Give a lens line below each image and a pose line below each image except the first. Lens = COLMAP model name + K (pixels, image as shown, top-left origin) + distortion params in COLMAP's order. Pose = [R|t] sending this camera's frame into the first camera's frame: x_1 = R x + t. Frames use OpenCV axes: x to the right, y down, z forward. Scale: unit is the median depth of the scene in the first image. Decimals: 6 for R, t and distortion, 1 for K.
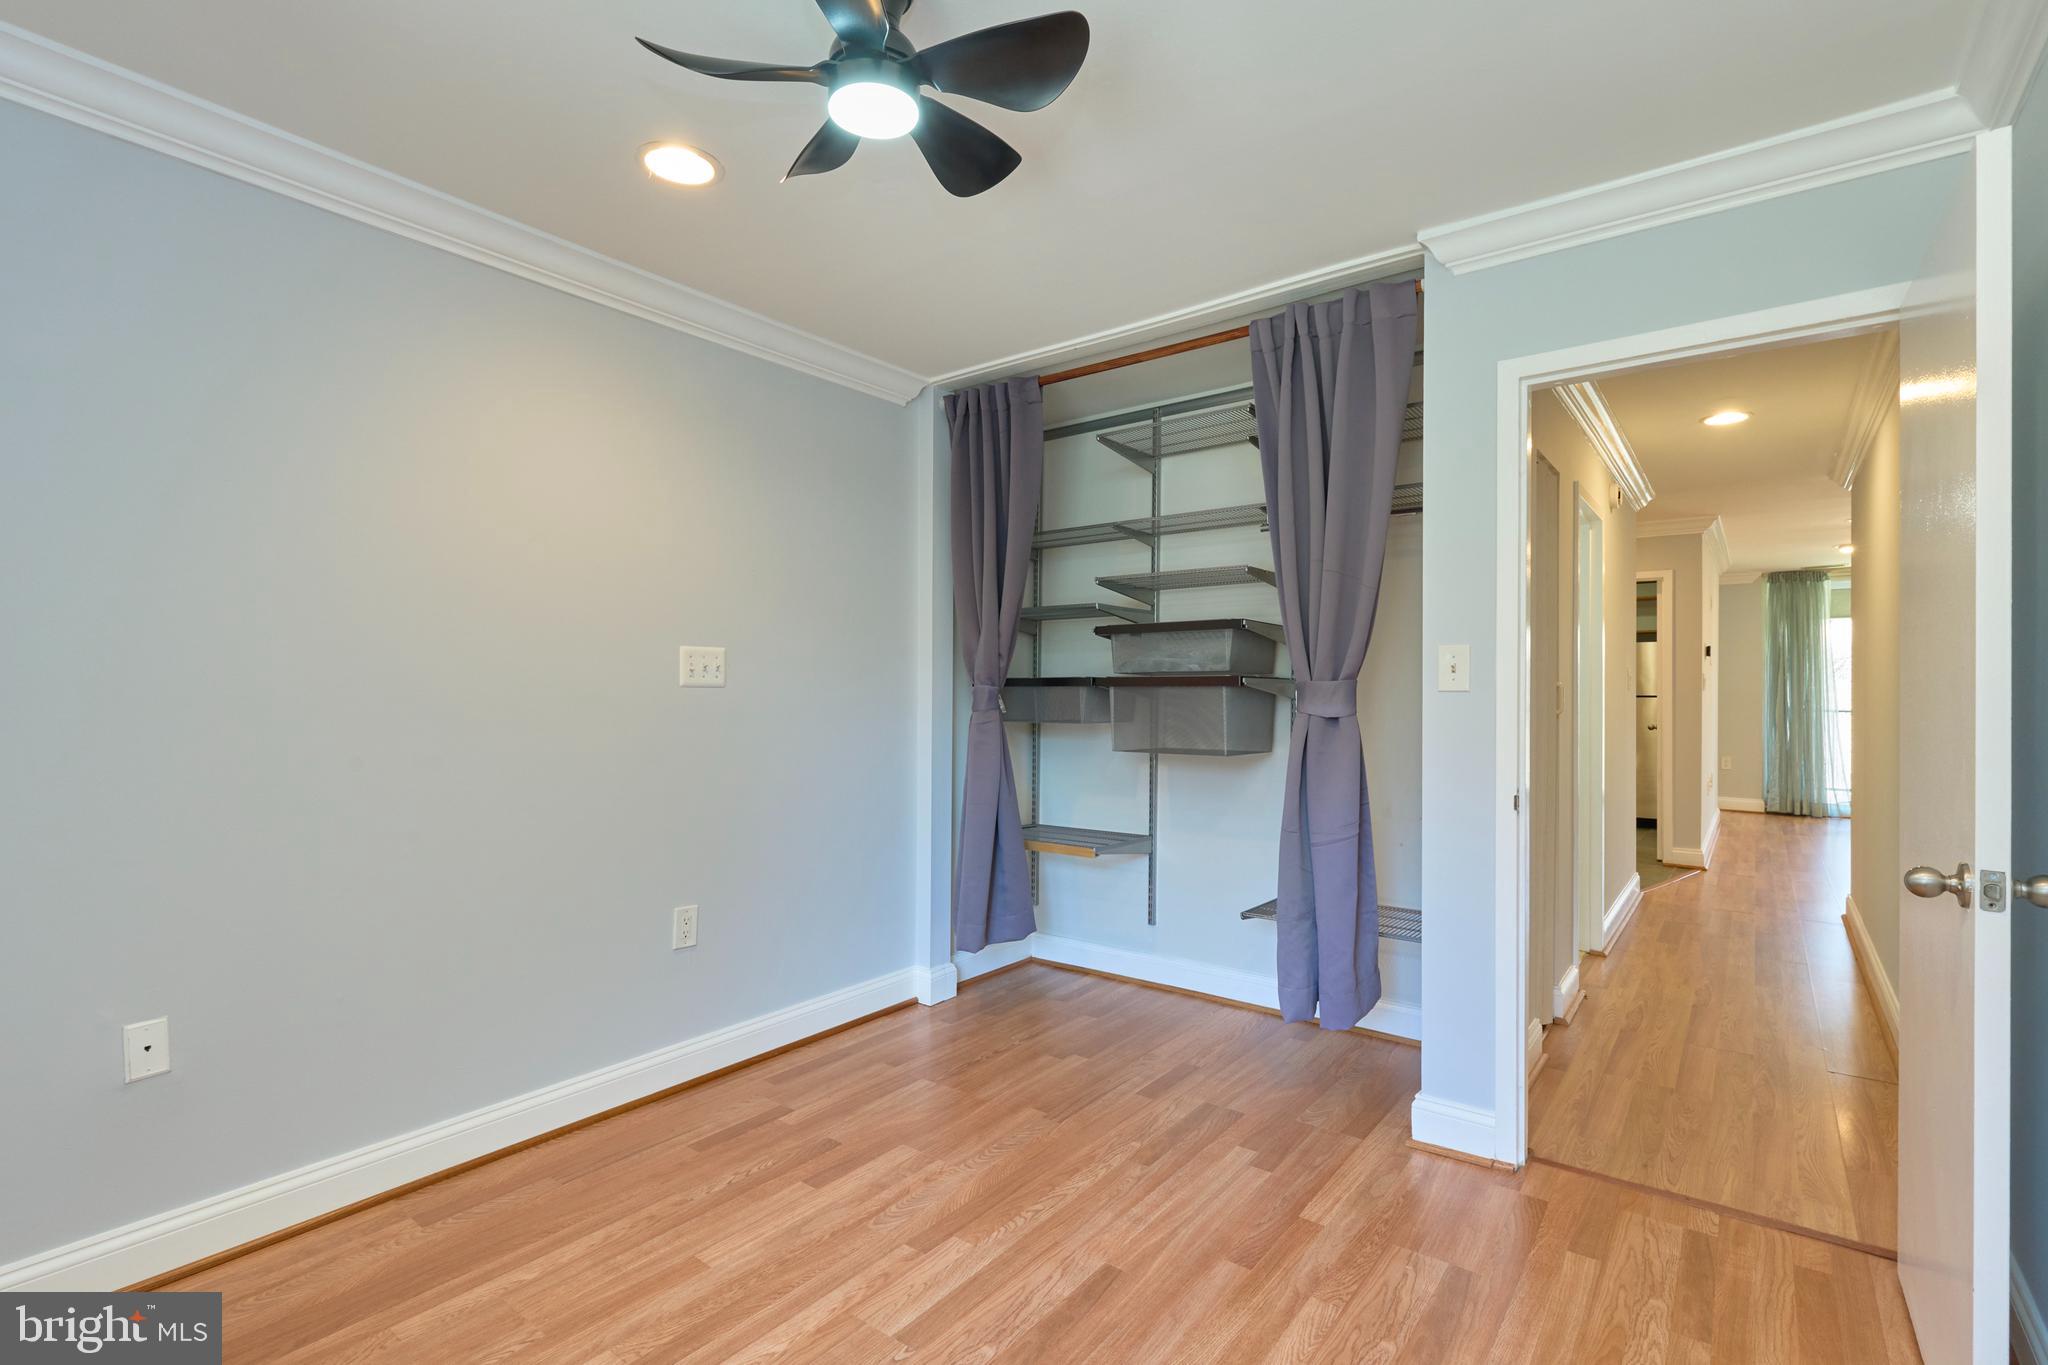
lens RADIAL K [[948.2, 0, 1030.0], [0, 948.2, 689.2], [0, 0, 1]] dist [-0.002565, 0.000118]
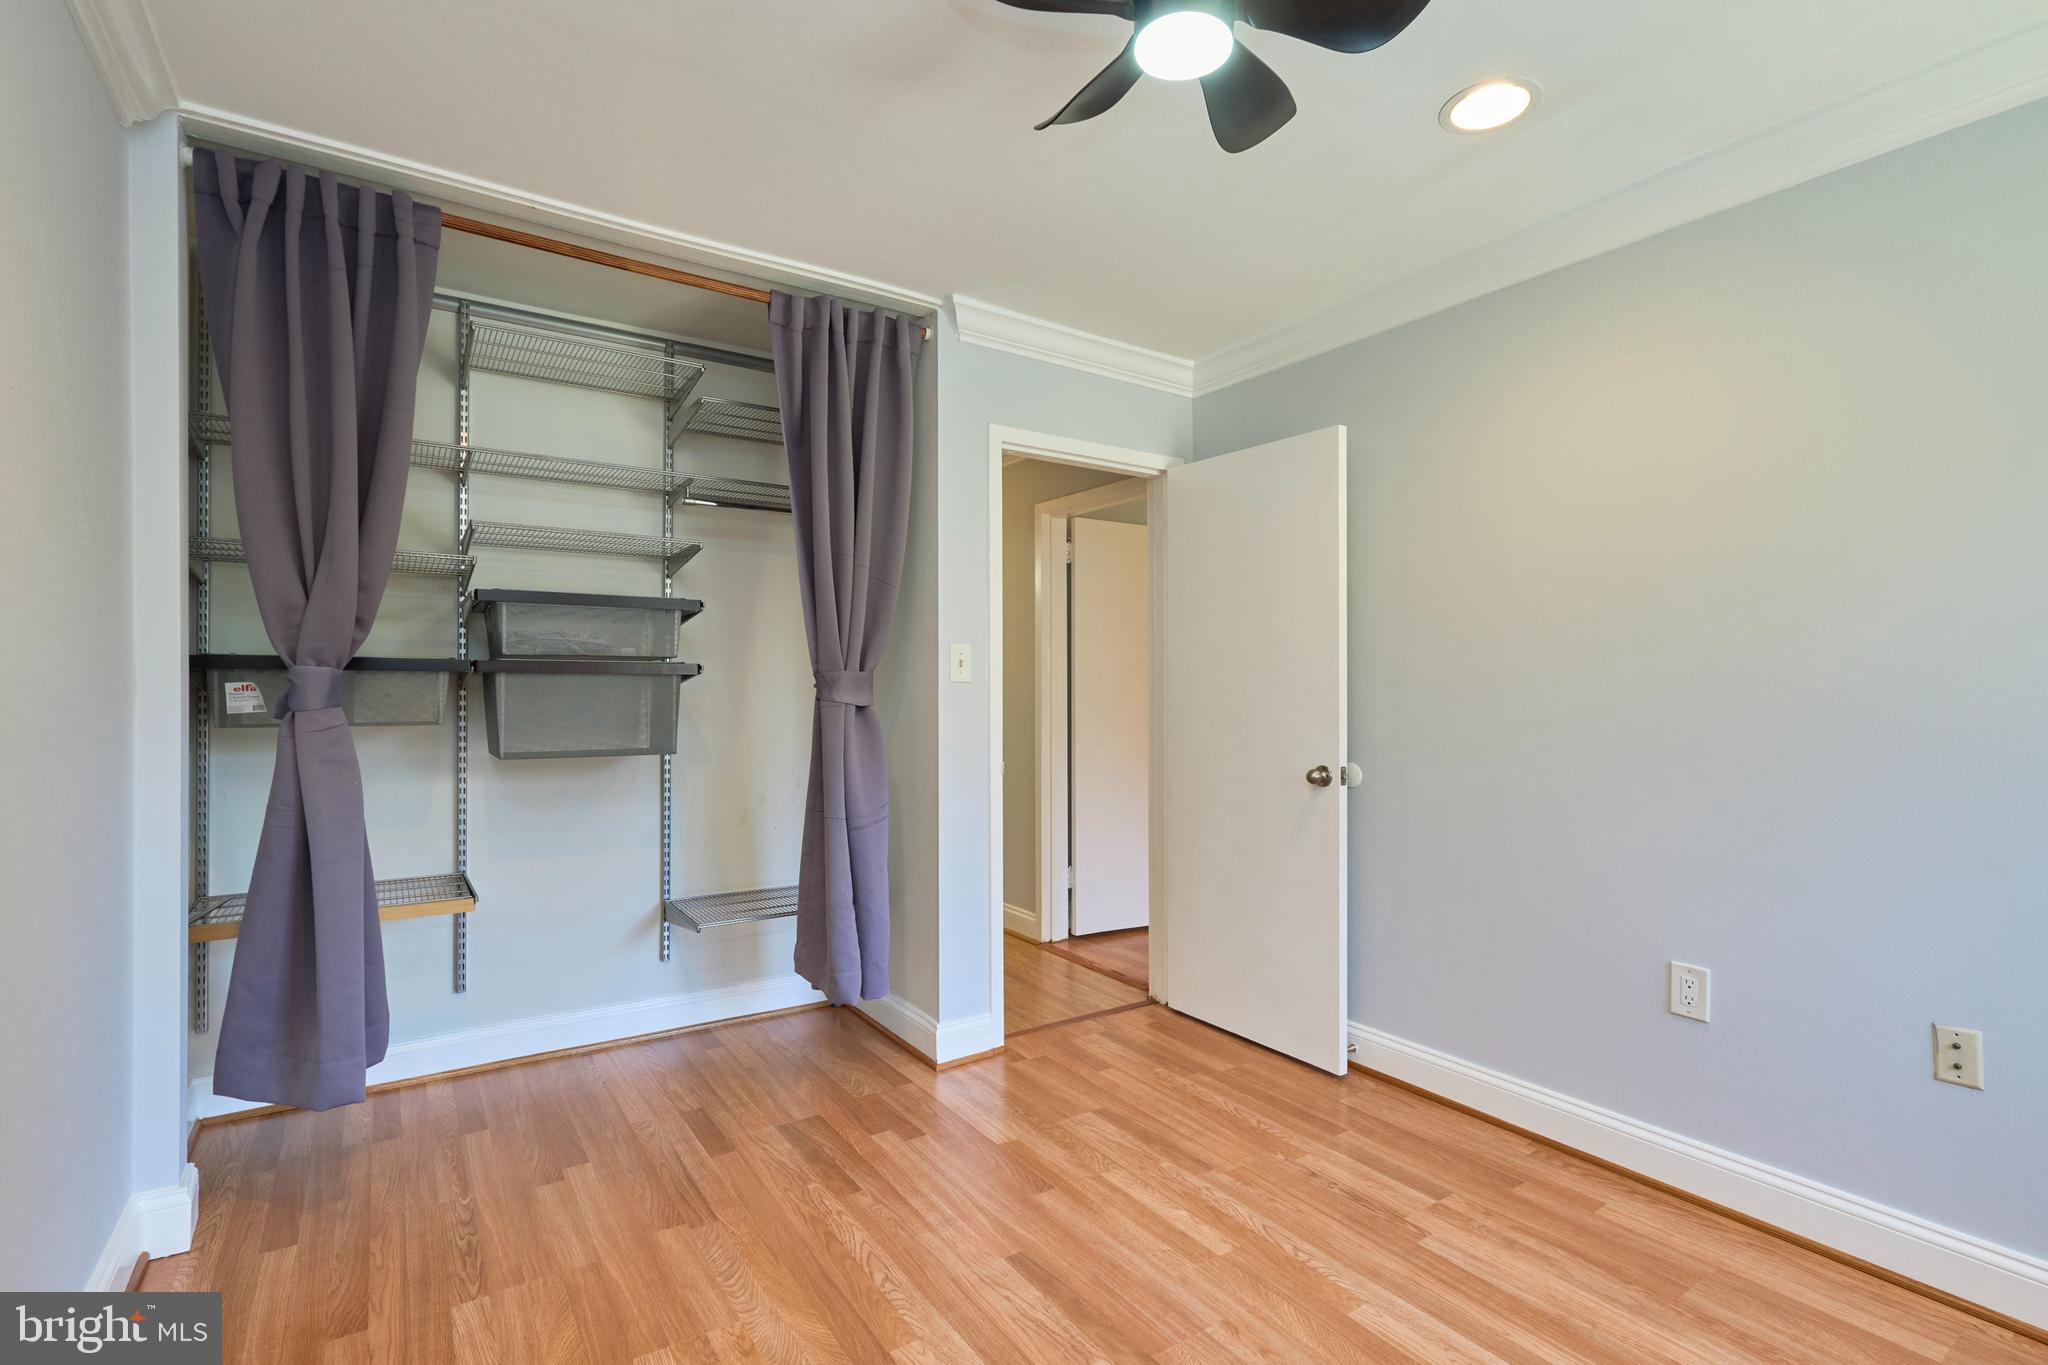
lens RADIAL K [[952.6, 0, 1024.0], [0, 952.6, 682.5], [0, 0, 1]] dist [0.000876, 0.000553]
pose [[0.314339, 0.004579, 0.949300, -0.681566], [-0.007534, 0.999969, -0.002329, 0.005284], [-0.949281, -0.006420, 0.314364, 0.530772]]
